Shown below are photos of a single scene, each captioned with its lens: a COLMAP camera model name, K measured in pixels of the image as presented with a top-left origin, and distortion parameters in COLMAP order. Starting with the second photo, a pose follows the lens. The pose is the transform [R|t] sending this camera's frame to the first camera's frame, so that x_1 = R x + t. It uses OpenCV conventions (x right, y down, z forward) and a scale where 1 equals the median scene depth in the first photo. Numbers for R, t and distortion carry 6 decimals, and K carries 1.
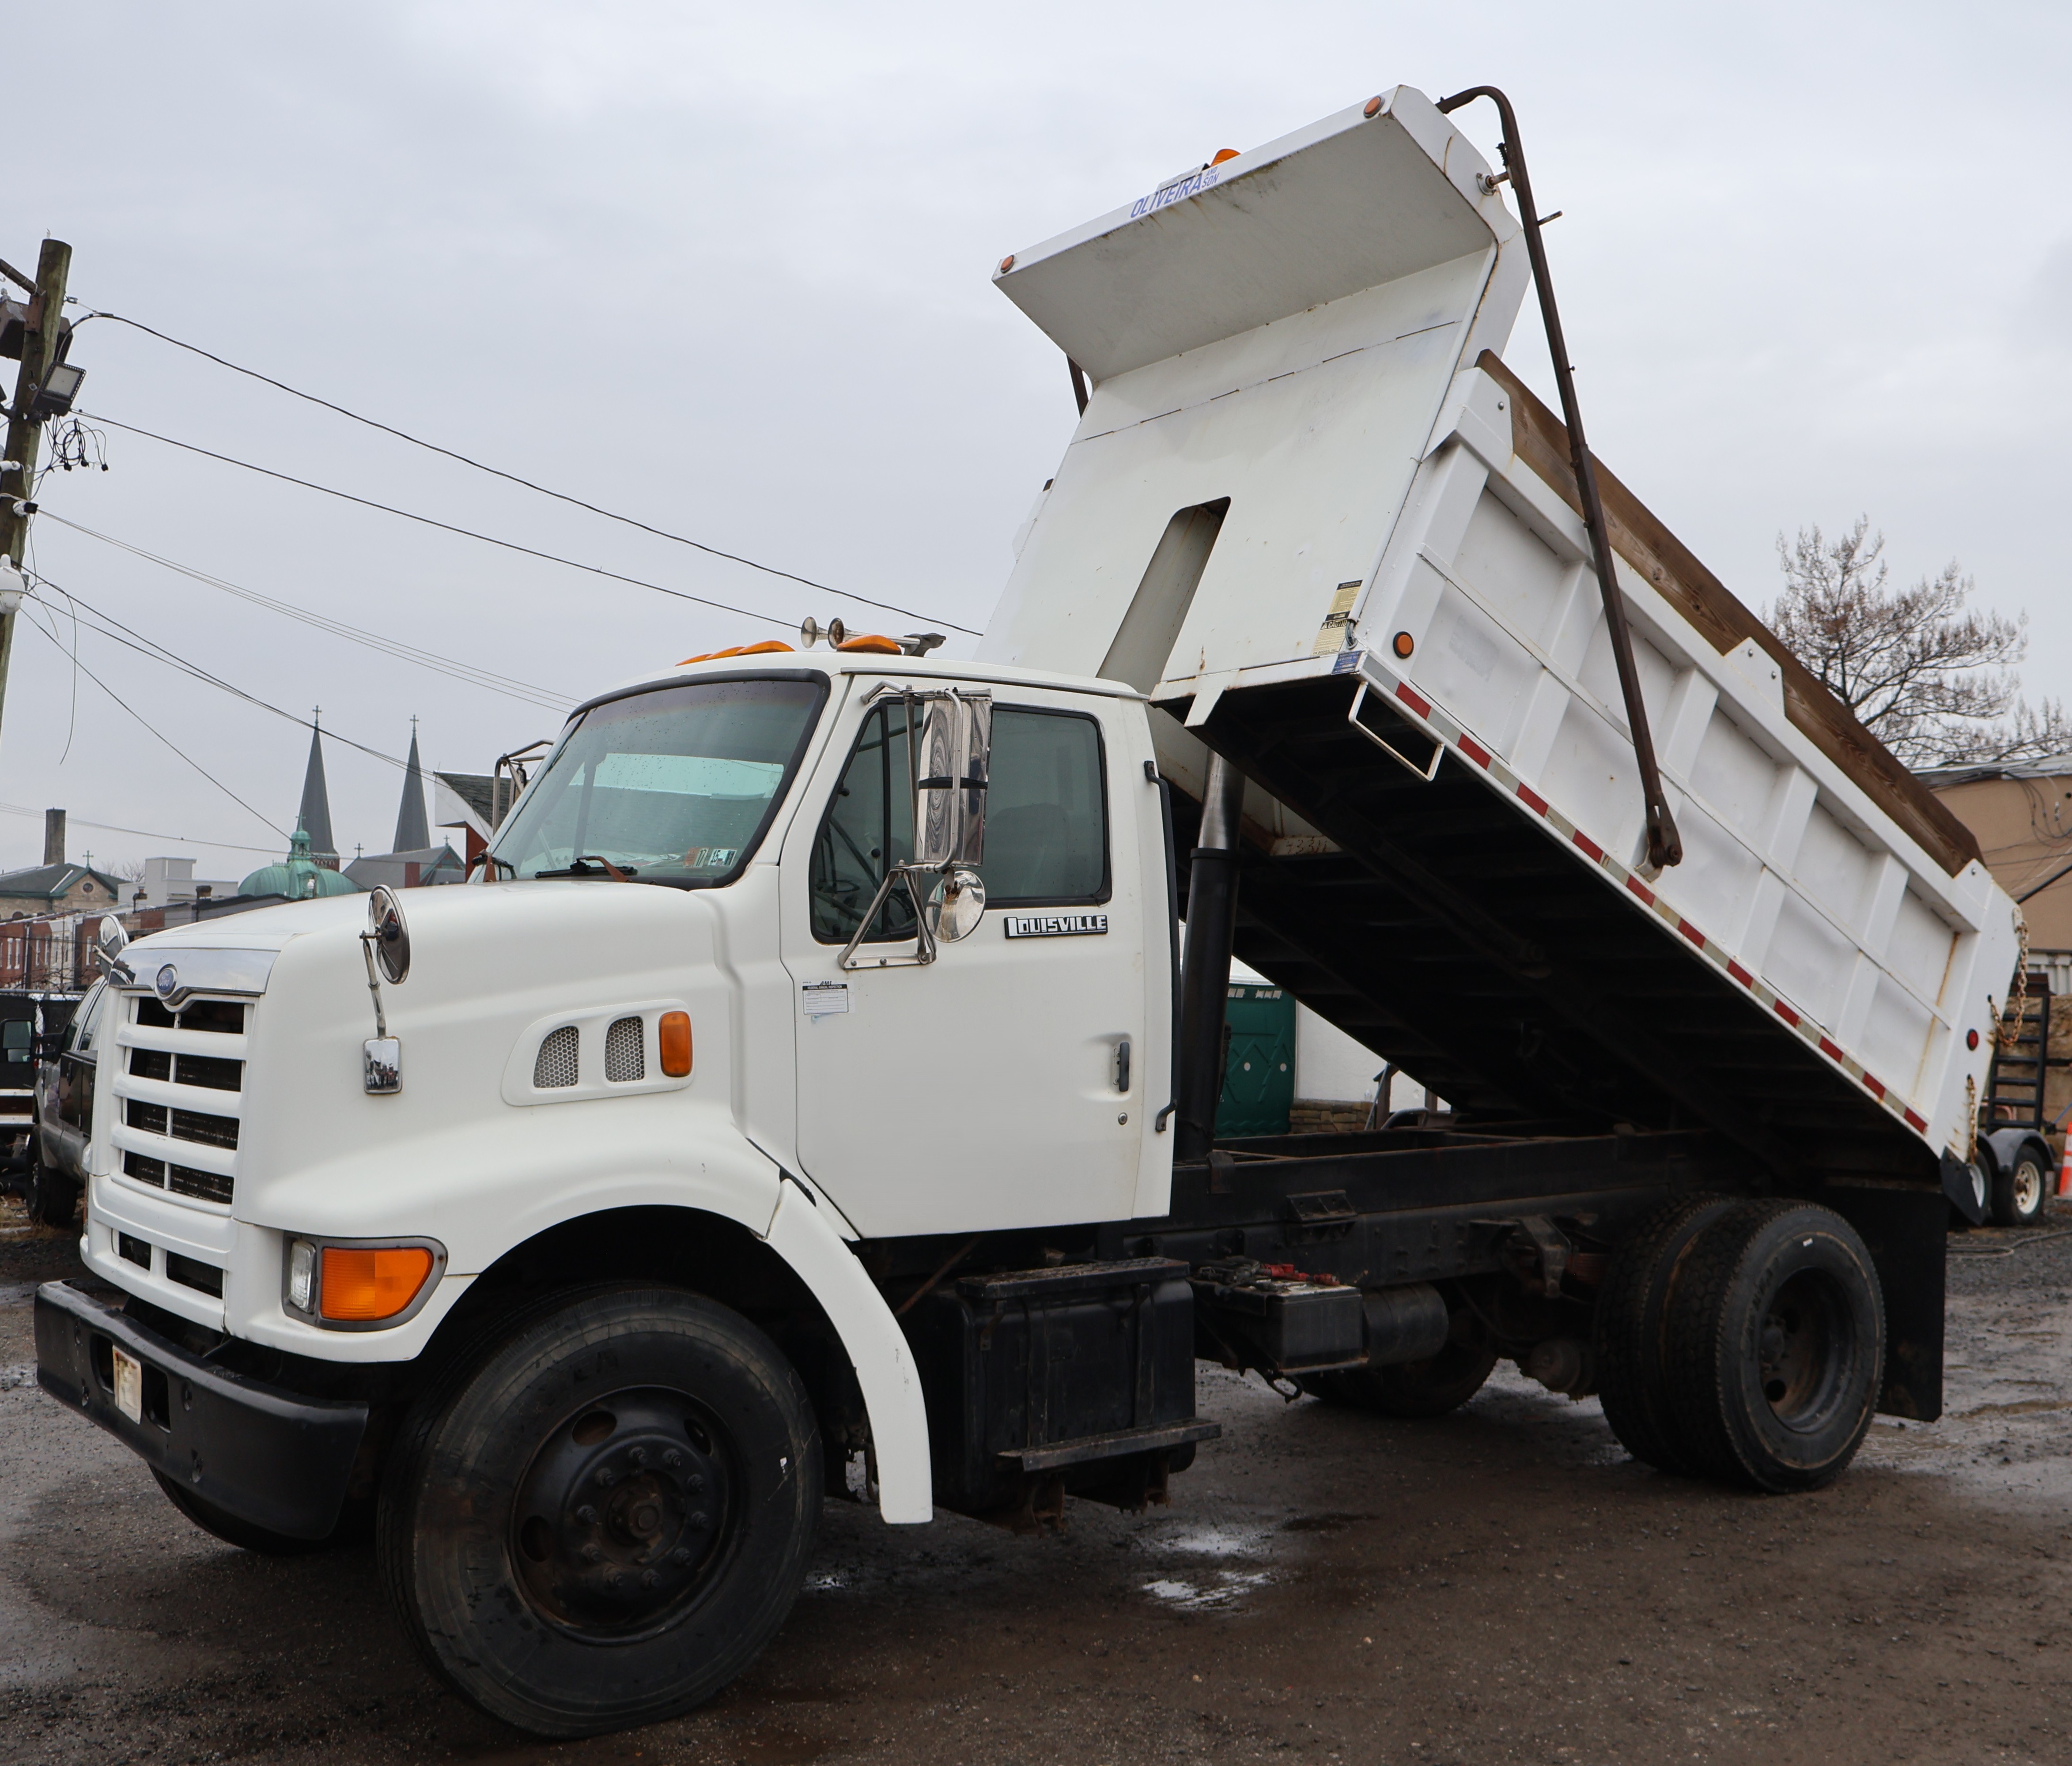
lens RADIAL K [[2153.1, 0, 1162.5], [0, 2153.1, 883.8], [0, 0, 1]] dist [-0.008245, 0.000000]
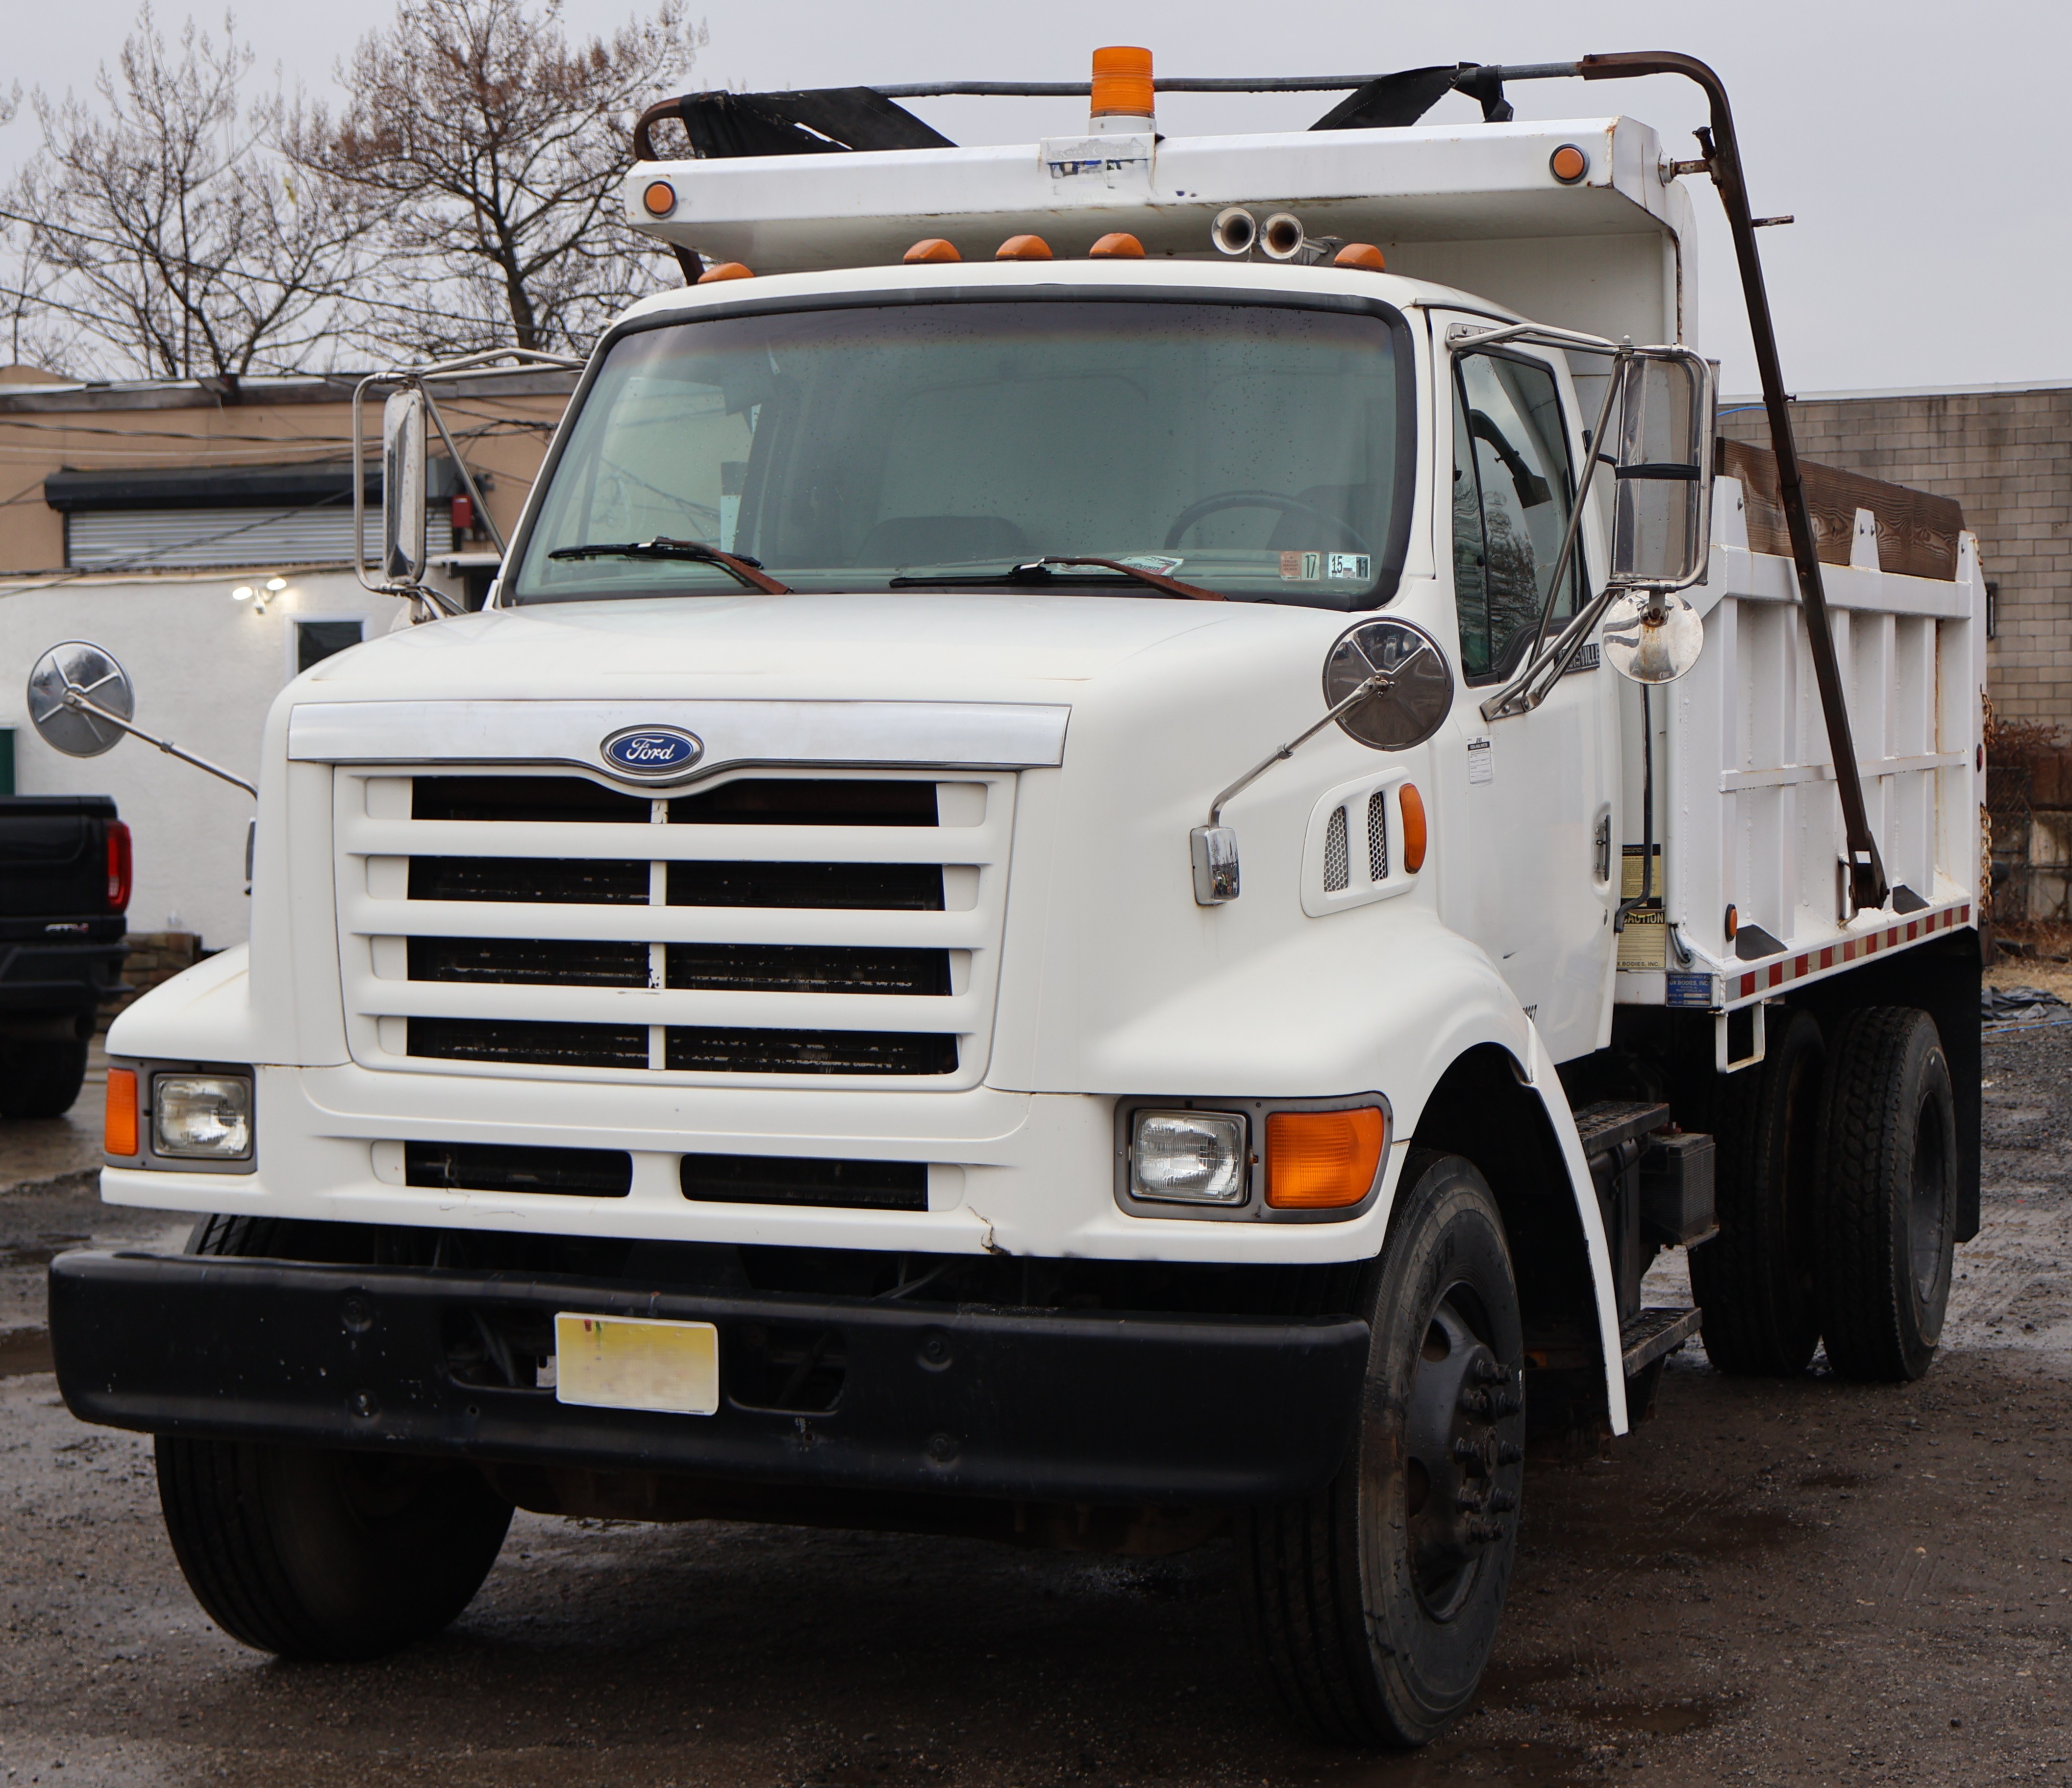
lens RADIAL K [[3992.6, 0, 1118.5], [0, 3992.6, 962.0], [0, 0, 1]] dist [0.006677, 0.000000]
pose [[0.855127, -0.040027, 0.516872, -0.814067], [-0.015789, 0.994542, 0.103140, -0.014611], [-0.518179, -0.096358, 0.849827, -0.084038]]
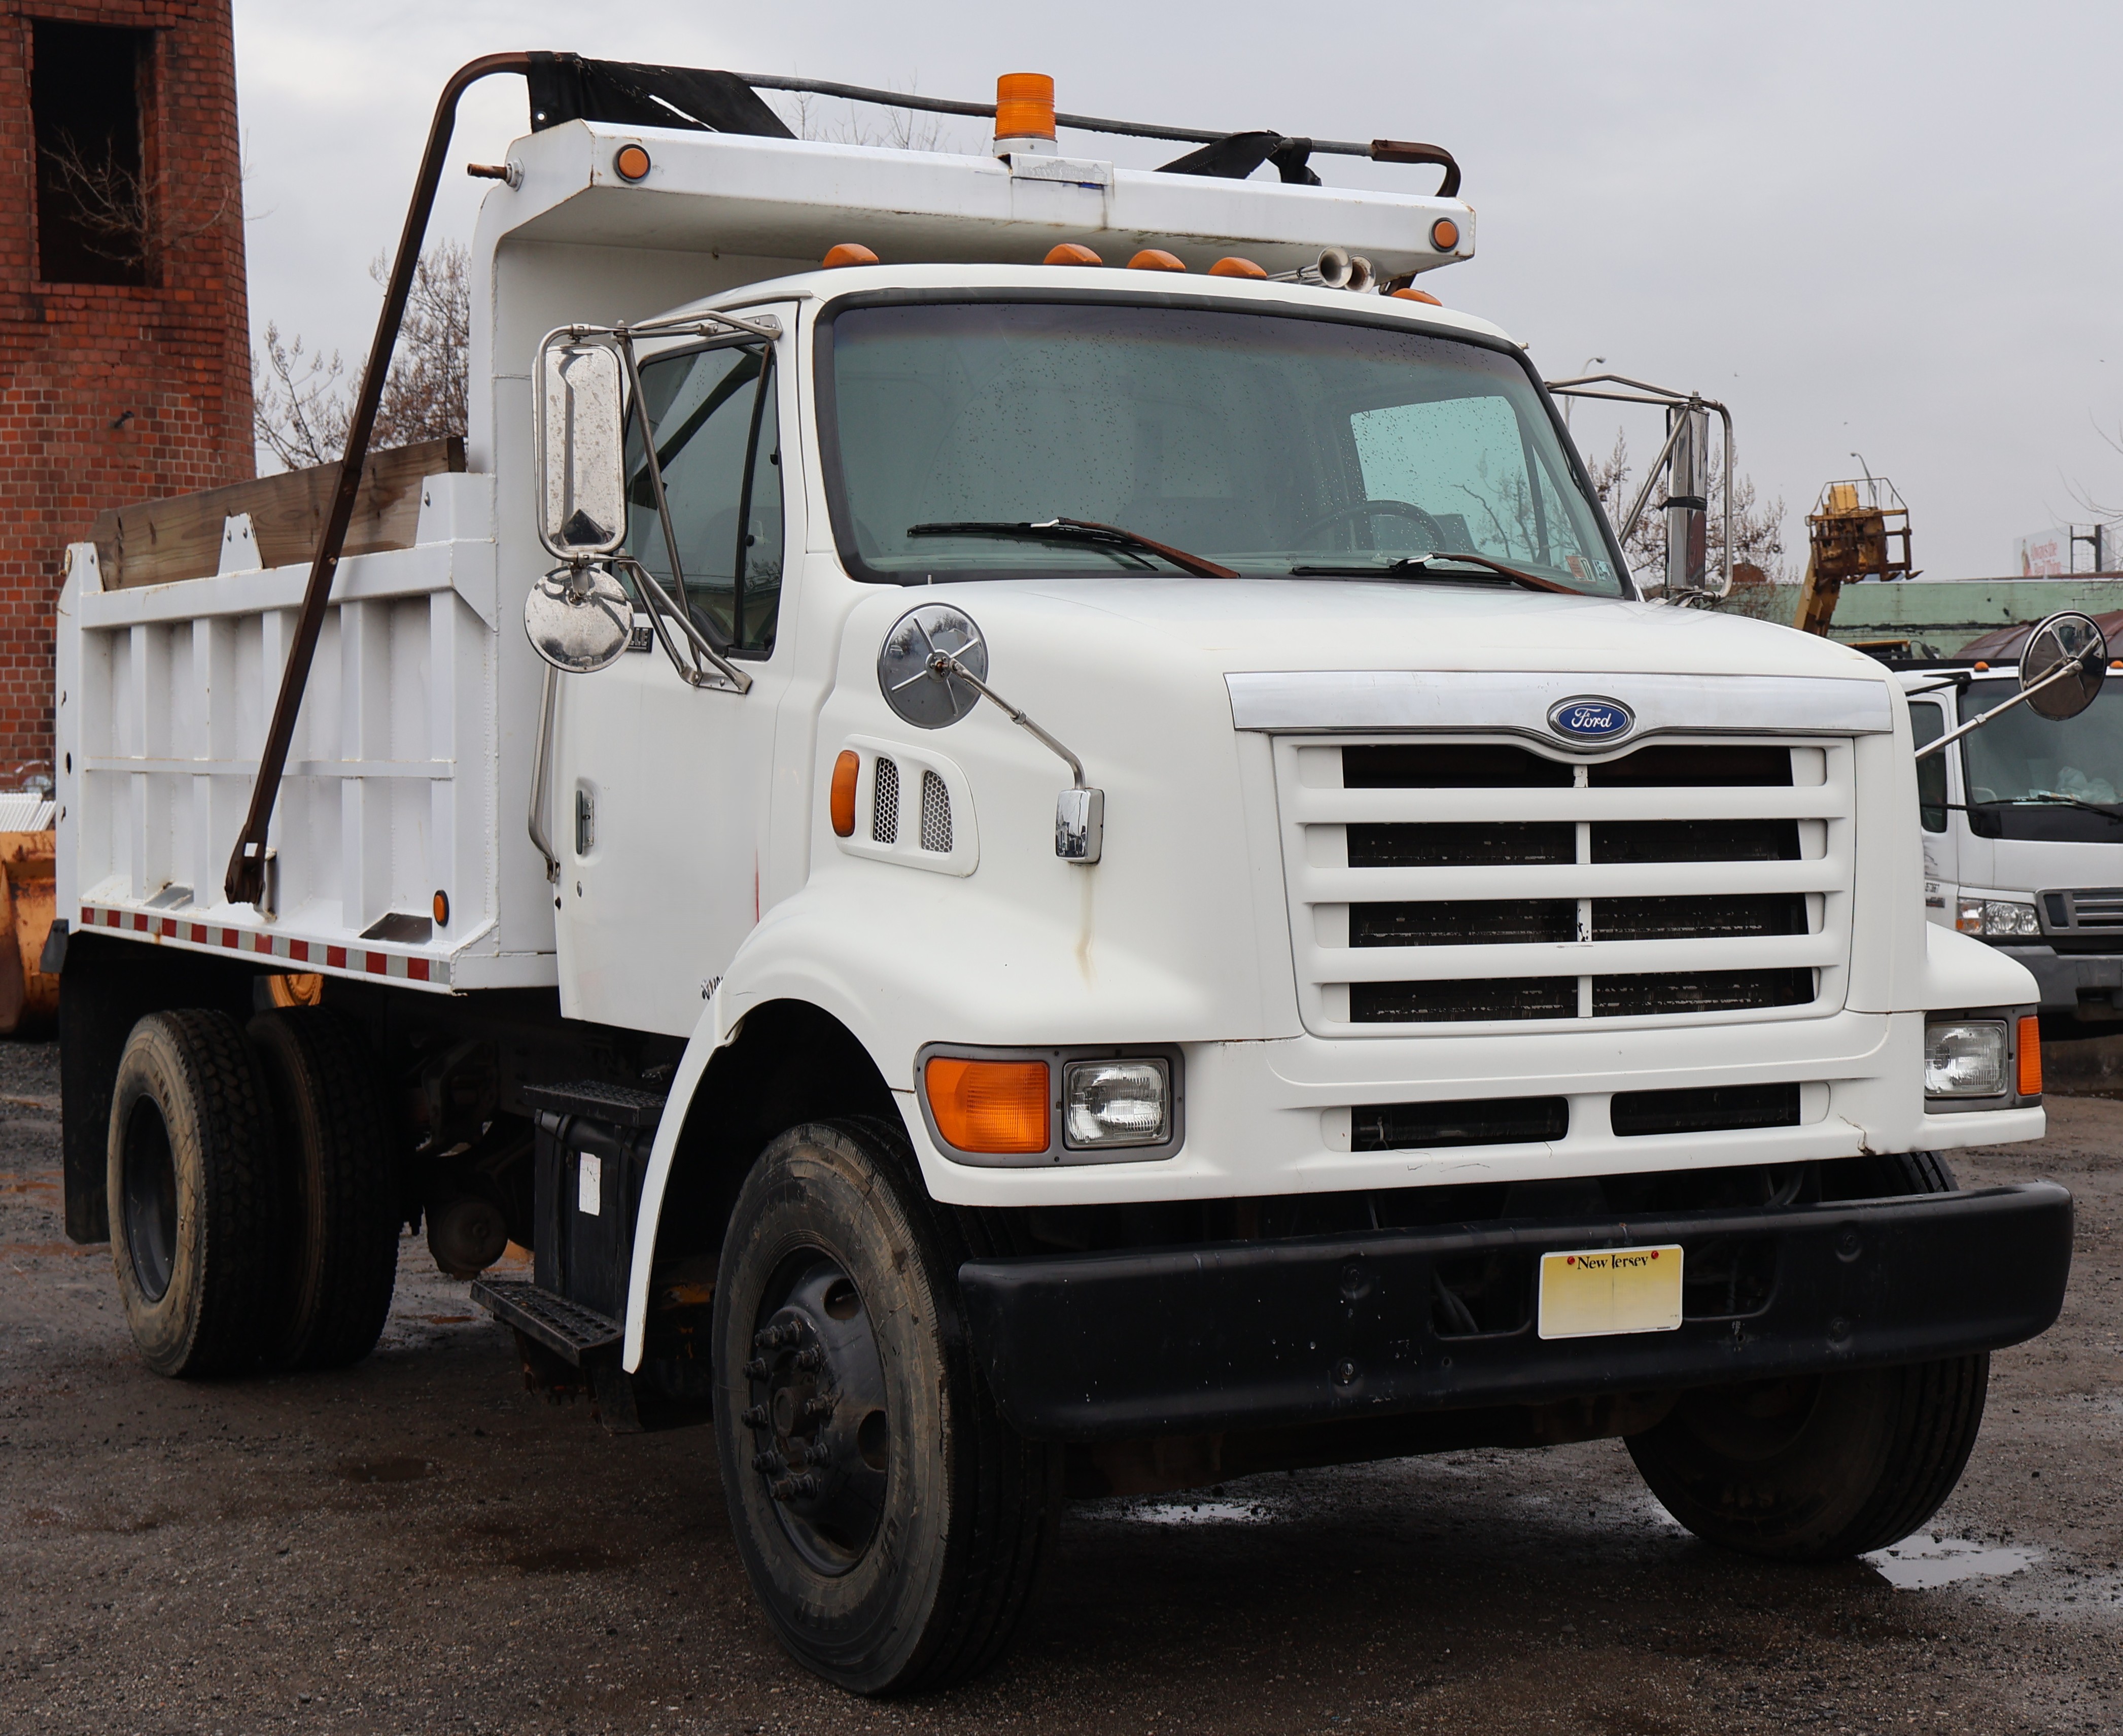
lens RADIAL K [[3802.7, 0, 1053.7], [0, 3802.7, 883.4], [0, 0, 1]] dist [0.013997, 0.000000]
pose [[0.175878, -0.039980, 0.983600, -1.435686], [-0.038286, 0.998141, 0.047417, 0.039457], [-0.983667, -0.045998, 0.174020, 0.804176]]
